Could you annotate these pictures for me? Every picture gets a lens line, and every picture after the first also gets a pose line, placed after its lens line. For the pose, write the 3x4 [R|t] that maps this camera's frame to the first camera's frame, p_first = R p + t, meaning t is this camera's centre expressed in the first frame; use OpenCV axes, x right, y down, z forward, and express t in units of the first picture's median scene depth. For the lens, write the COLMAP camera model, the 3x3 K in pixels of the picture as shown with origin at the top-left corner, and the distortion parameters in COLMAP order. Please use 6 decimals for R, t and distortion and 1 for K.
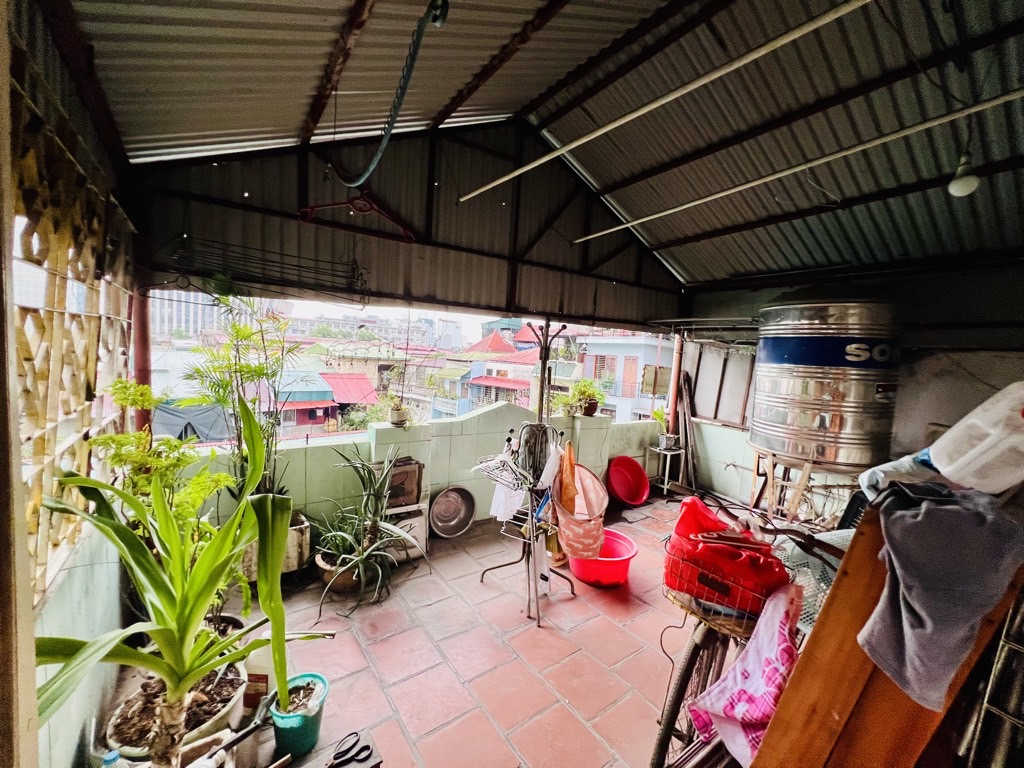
lens RADIAL K [[415.3, 0, 511.7], [0, 415.3, 385.2], [0, 0, 1]] dist [-0.002842, -0.000112]
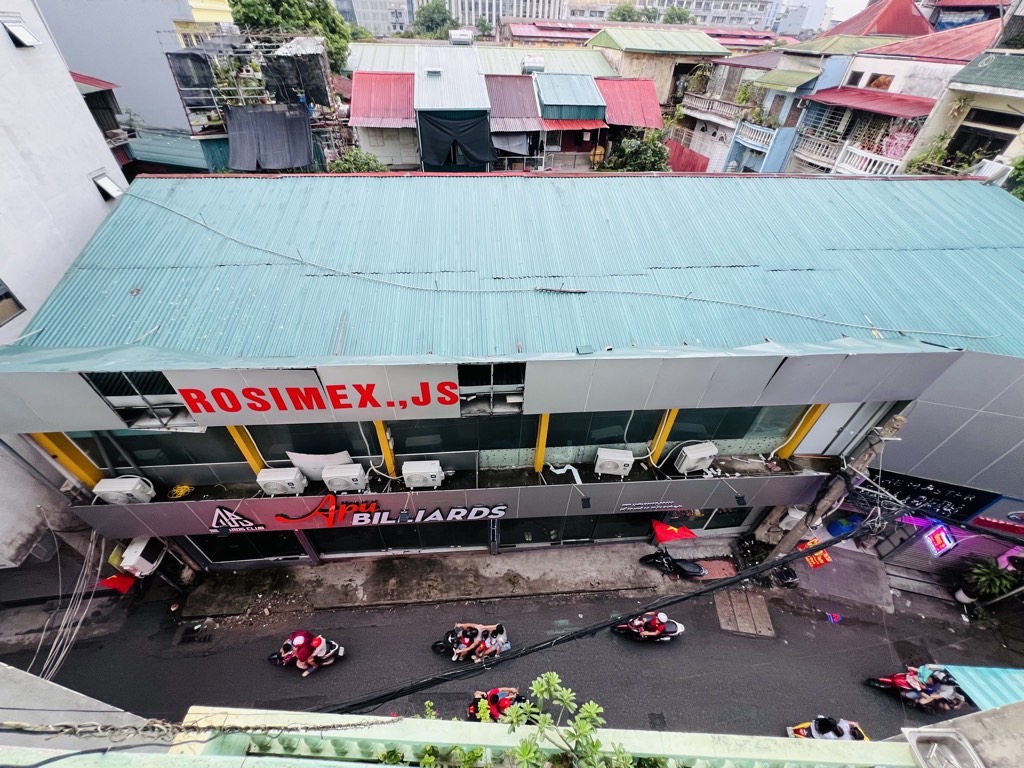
lens RADIAL K [[415.3, 0, 513.9], [0, 415.3, 384.2], [0, 0, 1]] dist [-0.002842, -0.000112]
pose [[0.806670, 0.357908, -0.470303, -0.010967], [-0.025825, 0.816359, 0.576967, -0.003313], [0.590437, -0.453276, 0.667776, 0.114815]]
